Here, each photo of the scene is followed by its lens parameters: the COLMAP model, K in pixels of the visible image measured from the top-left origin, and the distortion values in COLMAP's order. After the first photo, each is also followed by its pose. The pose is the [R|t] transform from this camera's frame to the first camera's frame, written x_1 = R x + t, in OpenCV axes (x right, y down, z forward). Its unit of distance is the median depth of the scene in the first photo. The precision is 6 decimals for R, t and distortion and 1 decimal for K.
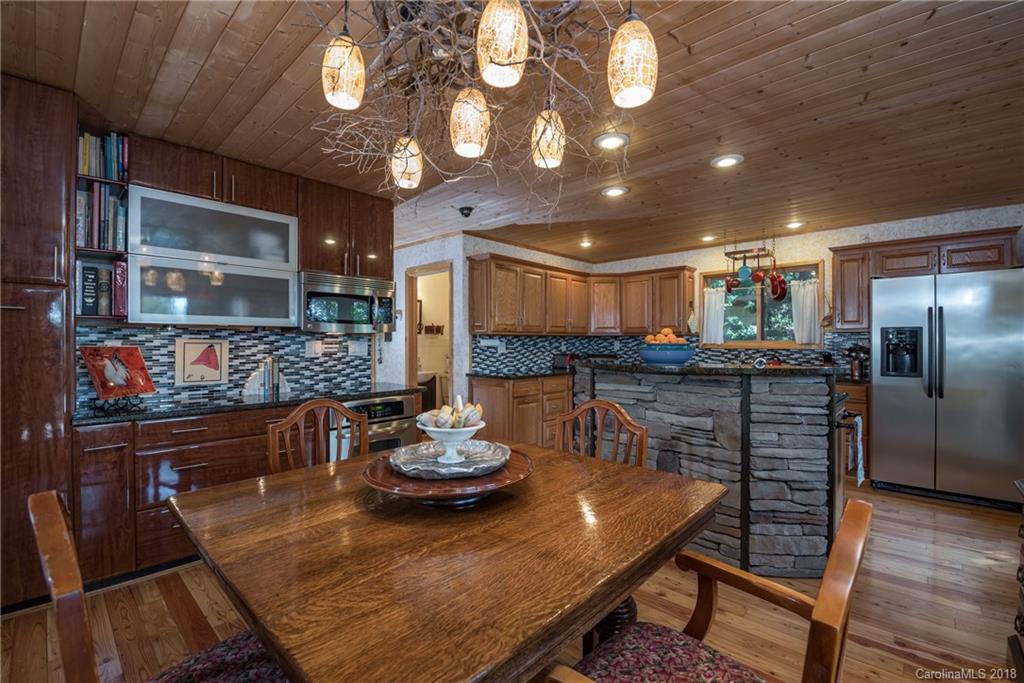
lens RADIAL K [[450.0, 0, 501.6], [0, 450.0, 341.2], [0, 0, 1]] dist [-0.004497, -0.001654]
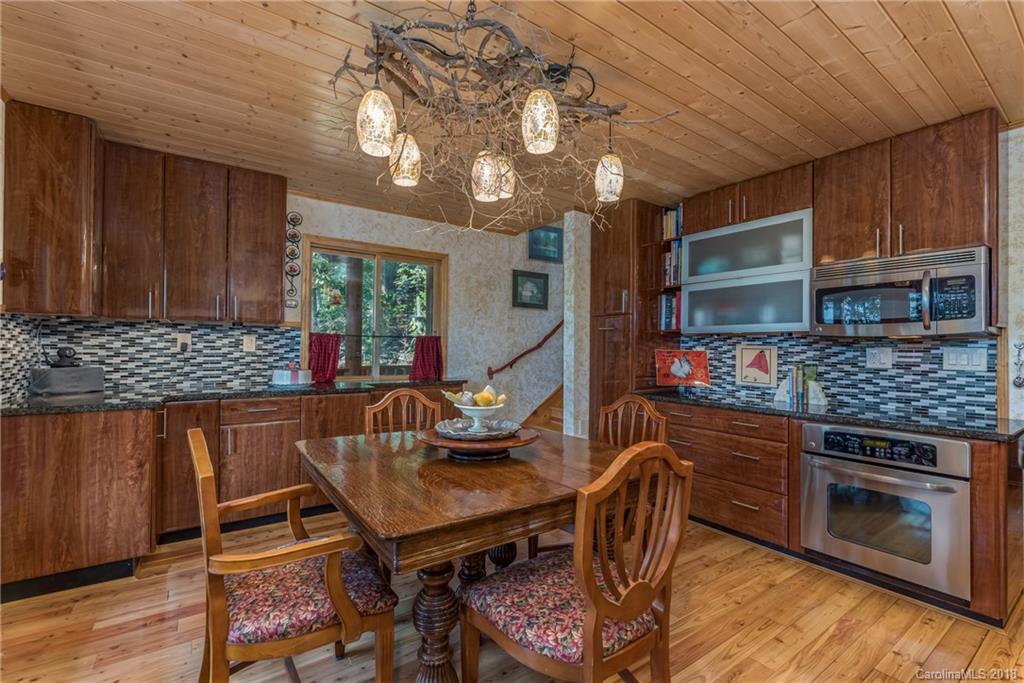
lens RADIAL K [[450.0, 0, 513.0], [0, 450.0, 345.5], [0, 0, 1]] dist [-0.004497, -0.001654]
pose [[-0.203892, -0.005434, -0.978978, 0.462943], [-0.007698, 0.999963, -0.003947, 0.004094], [0.978963, 0.006731, -0.203926, 0.526941]]
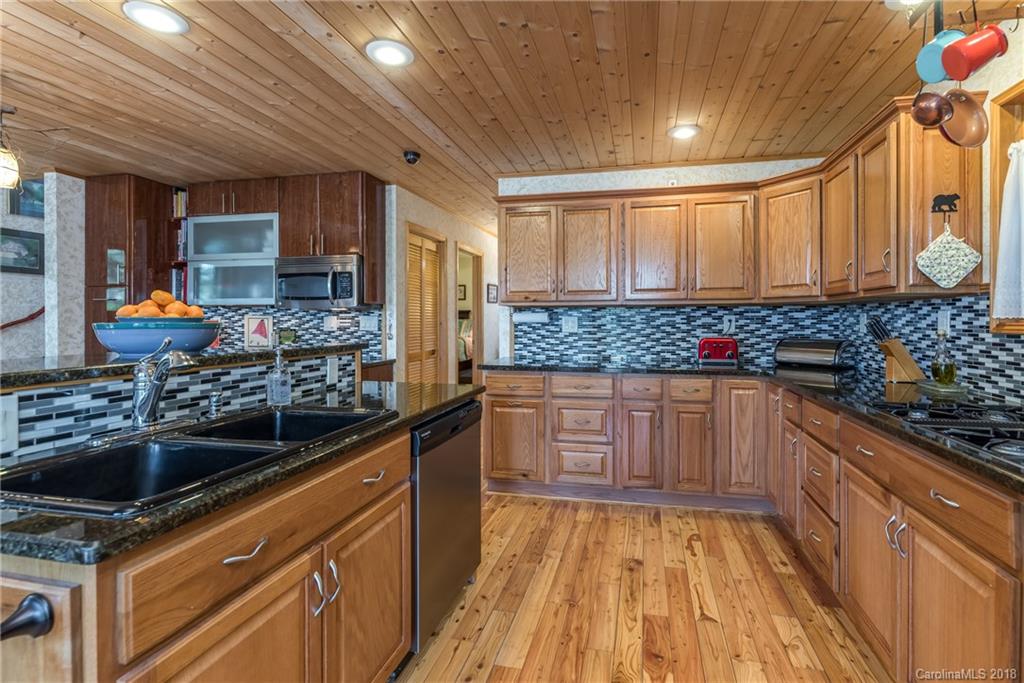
lens RADIAL K [[450.0, 0, 549.1], [0, 450.0, 321.8], [0, 0, 1]] dist [-0.004497, -0.001654]
pose [[0.534528, 0.004513, -0.845139, 0.811219], [0.003590, 0.999965, 0.007610, 0.006174], [0.845143, -0.007101, 0.534493, 0.844775]]
